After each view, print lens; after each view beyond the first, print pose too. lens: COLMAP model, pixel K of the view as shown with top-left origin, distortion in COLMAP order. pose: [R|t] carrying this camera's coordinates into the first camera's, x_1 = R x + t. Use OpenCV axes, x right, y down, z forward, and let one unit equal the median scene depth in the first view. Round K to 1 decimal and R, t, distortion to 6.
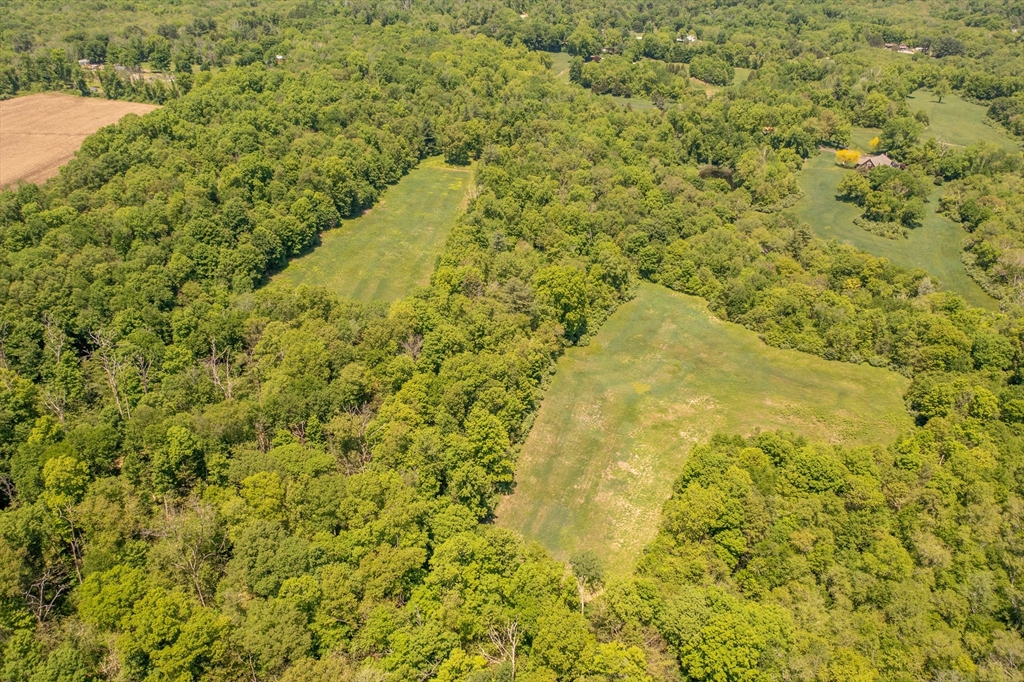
lens RADIAL K [[801.6, 0, 512.0], [0, 801.6, 341.0], [0, 0, 1]] dist [-0.034137, 0.011752]
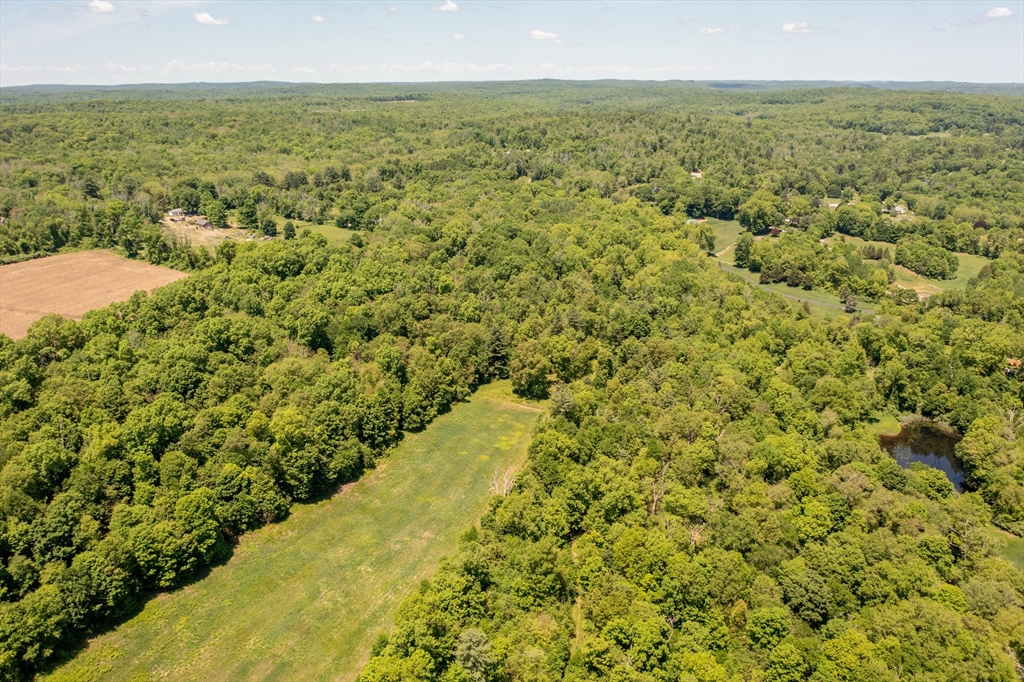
lens RADIAL K [[801.6, 0, 512.0], [0, 801.6, 341.0], [0, 0, 1]] dist [-0.034137, 0.011752]
pose [[0.970142, 0.085357, -0.227020, 0.055470], [-0.120975, 0.981574, -0.147914, -0.126574], [0.210211, 0.170961, 0.962592, 0.243592]]
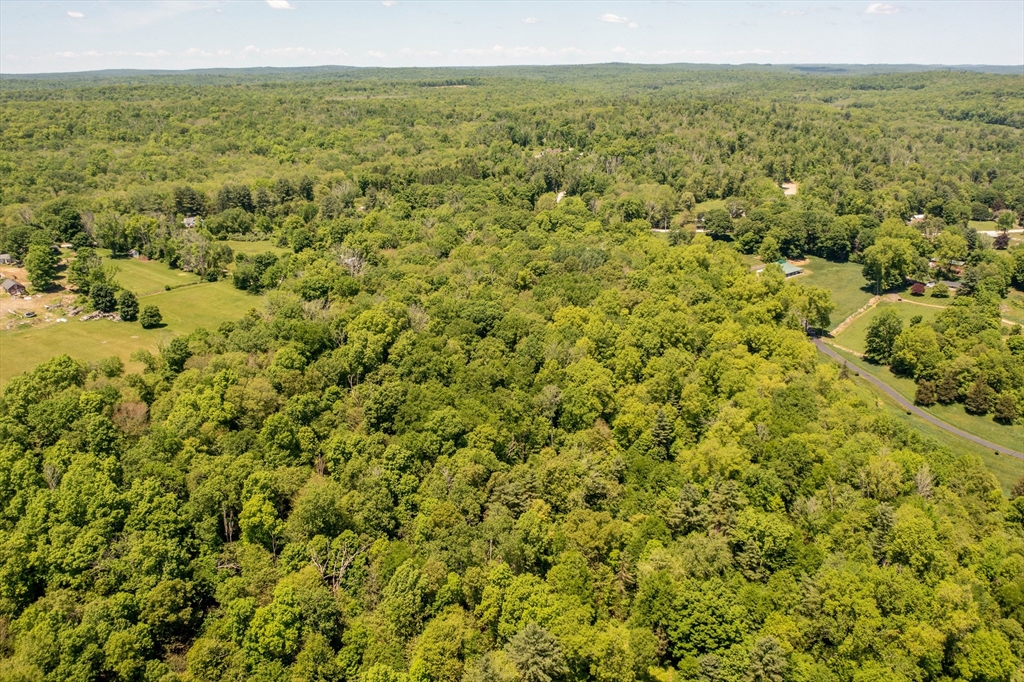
lens RADIAL K [[801.6, 0, 512.0], [0, 801.6, 341.0], [0, 0, 1]] dist [-0.034137, 0.011752]
pose [[0.946639, 0.112802, -0.301912, 0.016777], [-0.154934, 0.980685, -0.119387, -0.298594], [0.282613, 0.159792, 0.945831, 0.587999]]
